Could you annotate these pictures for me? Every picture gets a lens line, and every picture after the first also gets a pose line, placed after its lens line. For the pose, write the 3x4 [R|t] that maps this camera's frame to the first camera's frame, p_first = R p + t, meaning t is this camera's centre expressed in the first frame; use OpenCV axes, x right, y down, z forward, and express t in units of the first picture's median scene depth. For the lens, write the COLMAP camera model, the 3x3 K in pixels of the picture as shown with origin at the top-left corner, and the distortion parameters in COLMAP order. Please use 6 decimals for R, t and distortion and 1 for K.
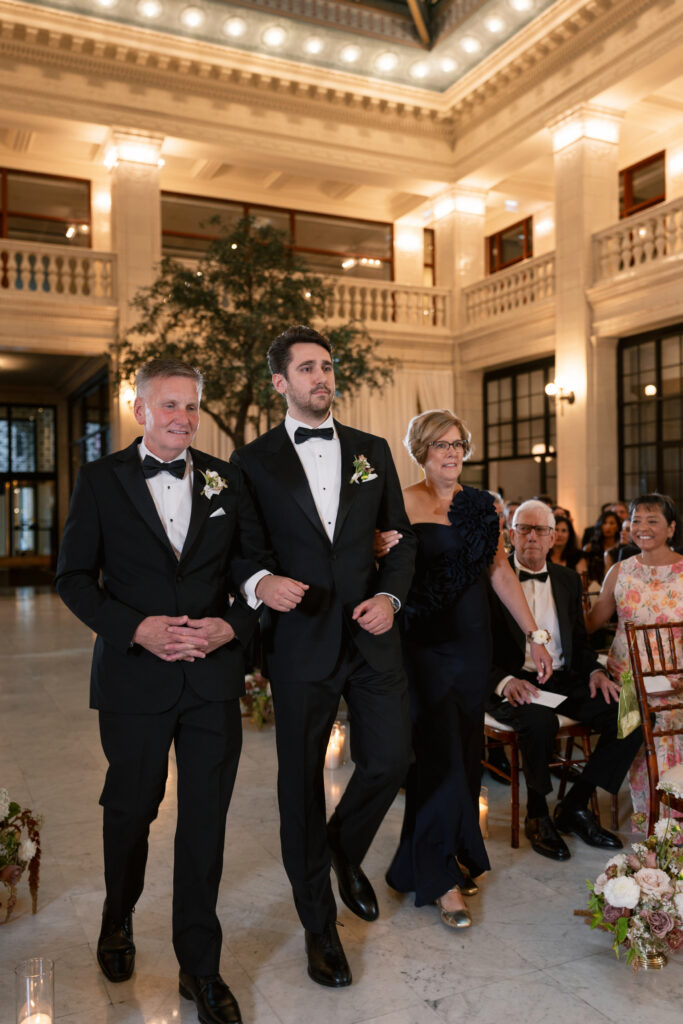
lens RADIAL K [[917.2, 0, 336.0], [0, 917.2, 500.3], [0, 0, 1]] dist [0.008789, 0.000224]
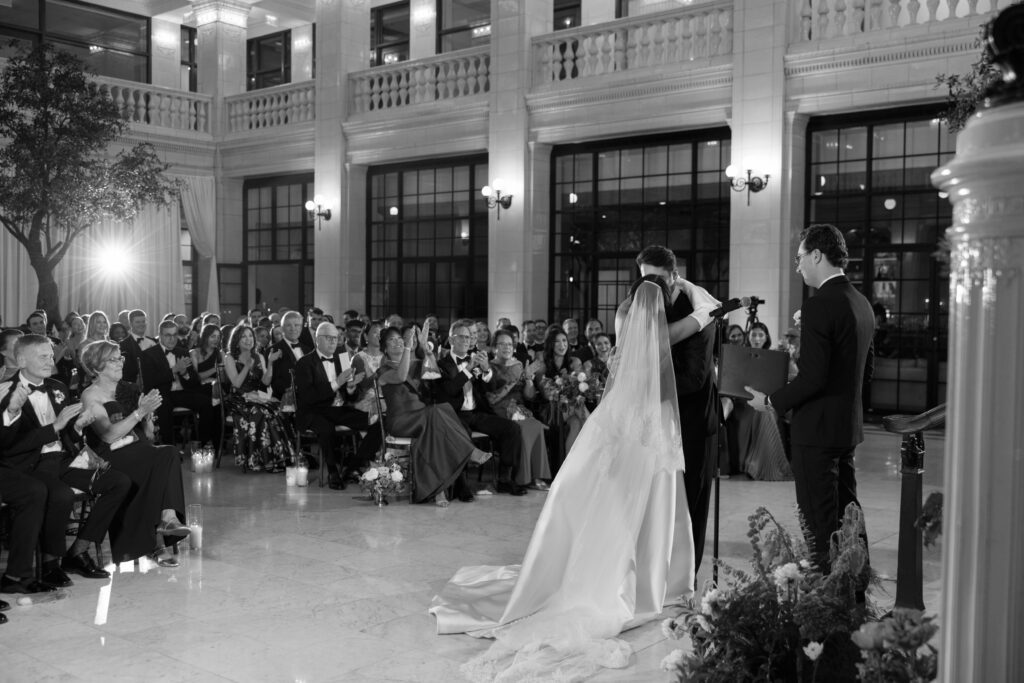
lens RADIAL K [[1194.2, 0, 512.0], [0, 1194.2, 341.5], [0, 0, 1]] dist [0.037256, -0.004363]
pose [[0.910409, 0.004947, 0.413680, -0.133010], [-0.024548, 0.998813, 0.042078, -0.019659], [-0.412981, -0.048463, 0.909449, -0.404926]]
